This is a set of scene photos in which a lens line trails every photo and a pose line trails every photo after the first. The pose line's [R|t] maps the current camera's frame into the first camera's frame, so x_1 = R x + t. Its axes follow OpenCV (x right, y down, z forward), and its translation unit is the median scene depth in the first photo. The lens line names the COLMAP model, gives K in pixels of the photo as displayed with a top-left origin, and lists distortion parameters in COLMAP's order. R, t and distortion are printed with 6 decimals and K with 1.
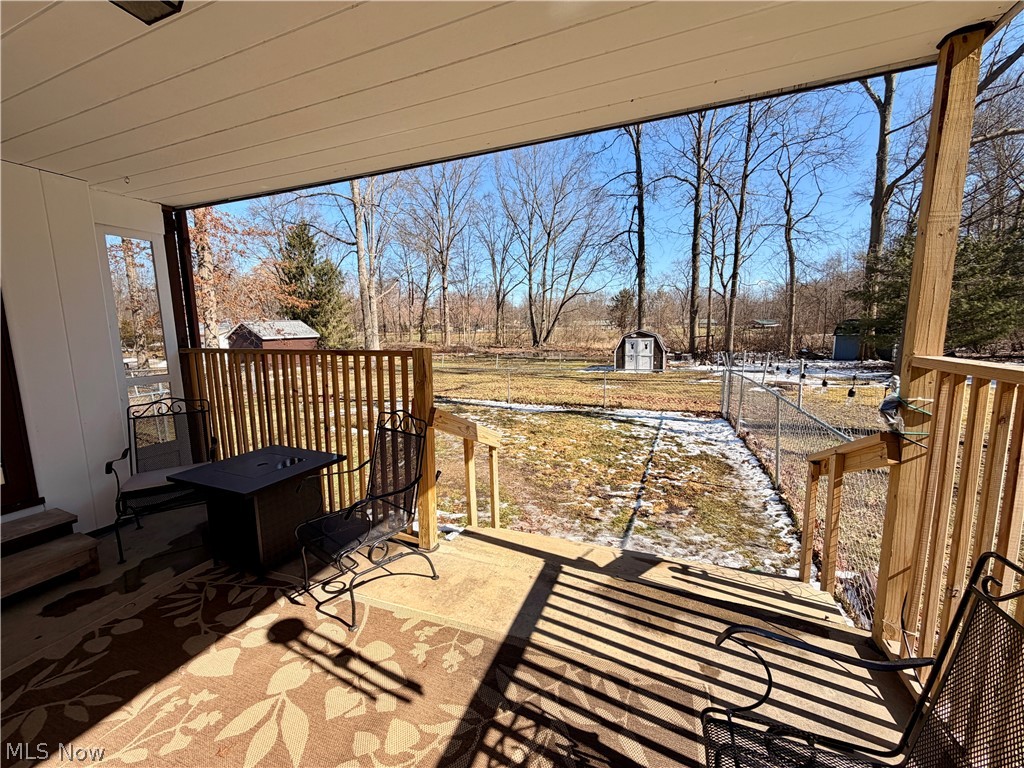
lens RADIAL K [[415.3, 0, 512.0], [0, 415.3, 384.0], [0, 0, 1]] dist [-0.002944, -0.000231]
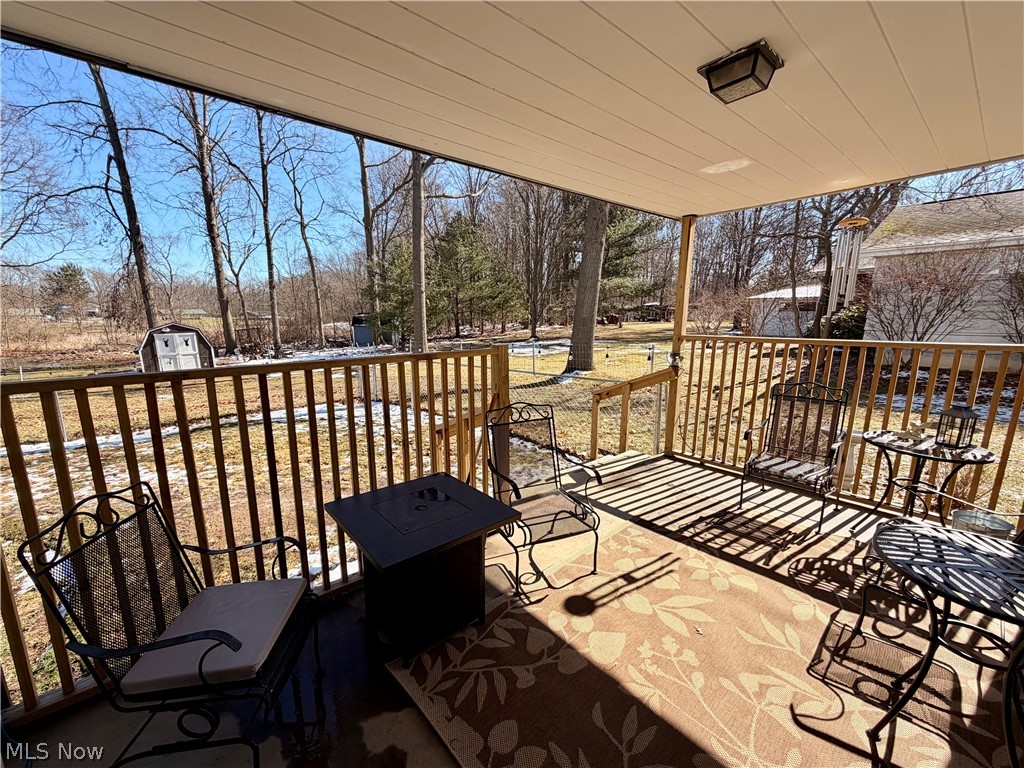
lens RADIAL K [[420.0, 0, 512.0], [0, 420.0, 384.0], [0, 0, 1]] dist [0.001854, 0.000190]
pose [[0.447308, -0.136599, 0.883887, -0.134043], [0.119301, 0.988549, 0.092399, -0.009719], [-0.886388, 0.064118, 0.458482, 0.053443]]
